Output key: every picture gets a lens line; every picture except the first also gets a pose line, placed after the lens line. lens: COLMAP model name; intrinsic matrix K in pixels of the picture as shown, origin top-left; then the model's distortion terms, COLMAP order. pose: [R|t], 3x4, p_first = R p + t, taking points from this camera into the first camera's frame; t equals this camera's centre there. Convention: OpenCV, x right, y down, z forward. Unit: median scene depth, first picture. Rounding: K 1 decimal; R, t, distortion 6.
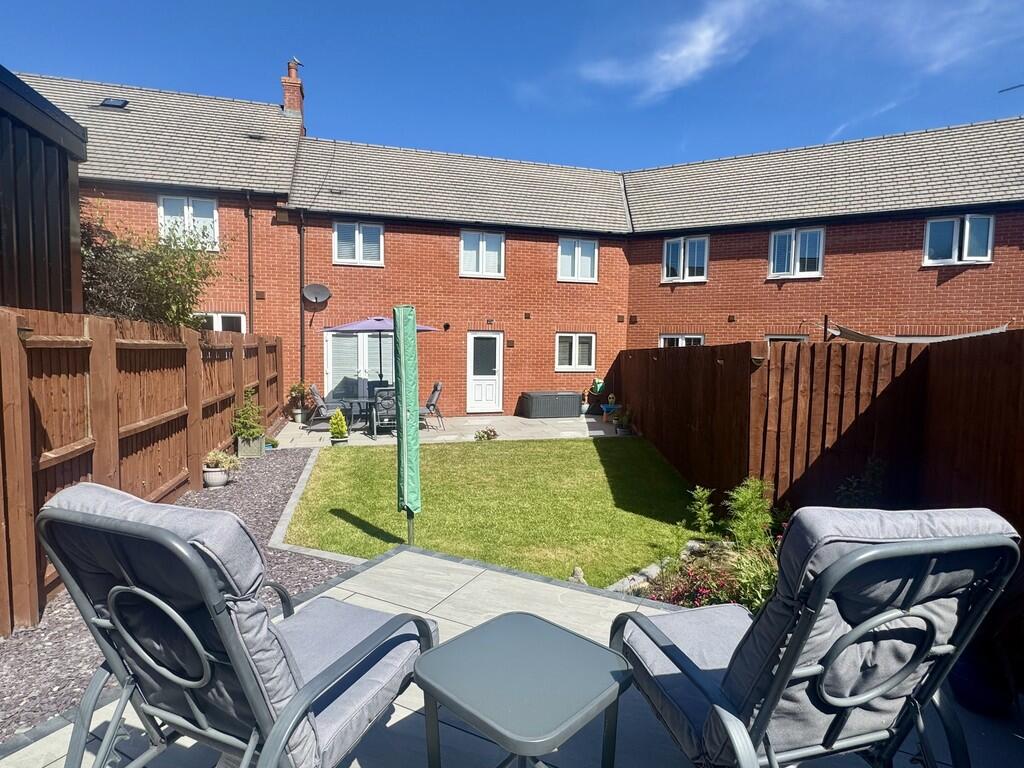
lens RADIAL K [[538.5, 0, 513.7], [0, 538.5, 382.9], [0, 0, 1]] dist [-0.002500, -0.000774]
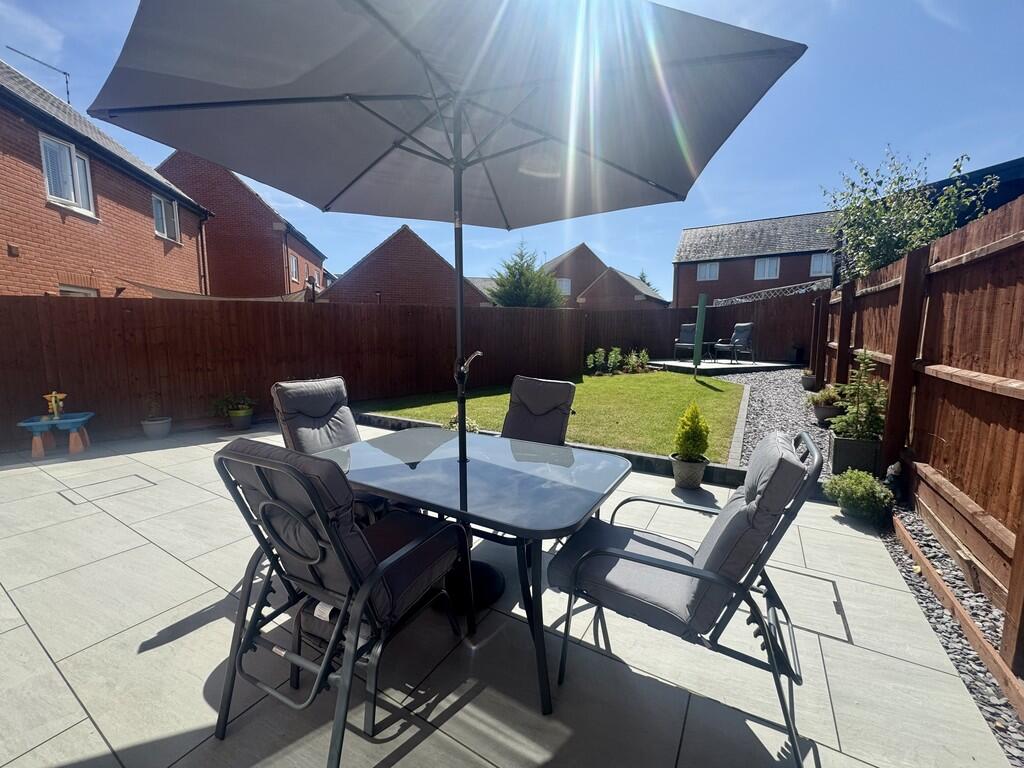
lens RADIAL K [[409.6, 0, 515.9], [0, 409.6, 378.6], [0, 0, 1]] dist [-0.008891, 0.000092]
pose [[-0.681696, -0.096530, 0.725240, -0.327661], [0.041067, 0.984647, 0.169658, -0.032473], [-0.730482, 0.145439, -0.667266, 0.922685]]
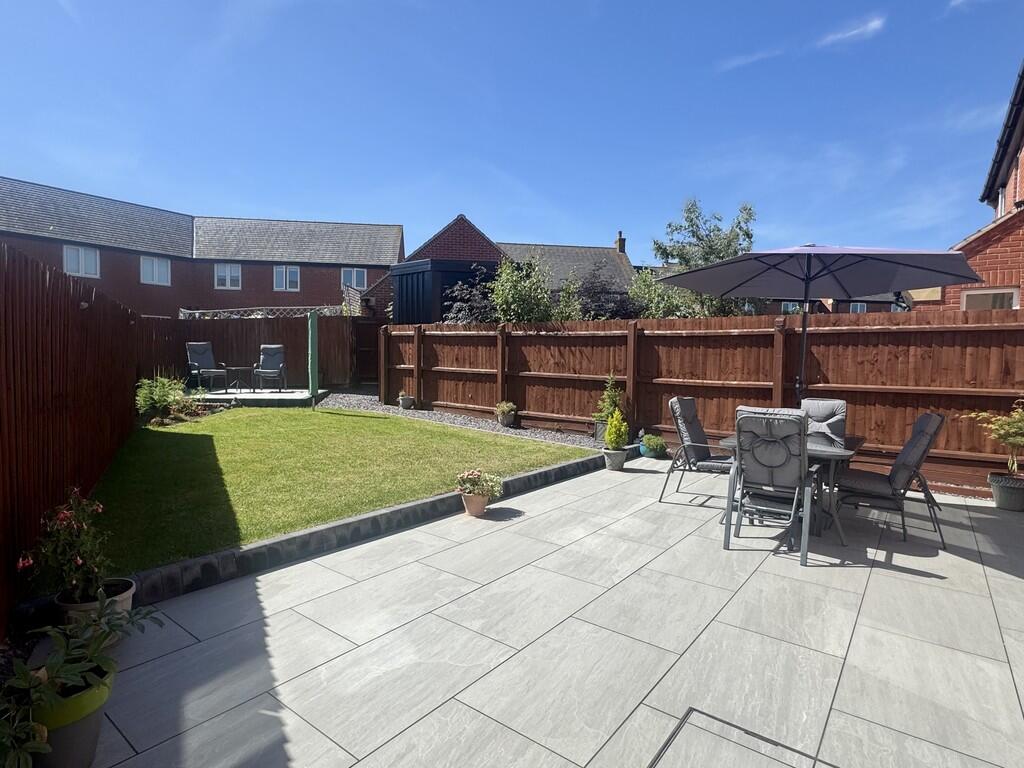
lens RADIAL K [[538.5, 0, 512.0], [0, 538.5, 382.7], [0, 0, 1]] dist [-0.002500, -0.000774]
pose [[-0.808465, -0.007267, -0.588500, 0.158764], [-0.073054, 0.993430, 0.088092, -0.031249], [0.583993, 0.114212, -0.803684, 1.011379]]
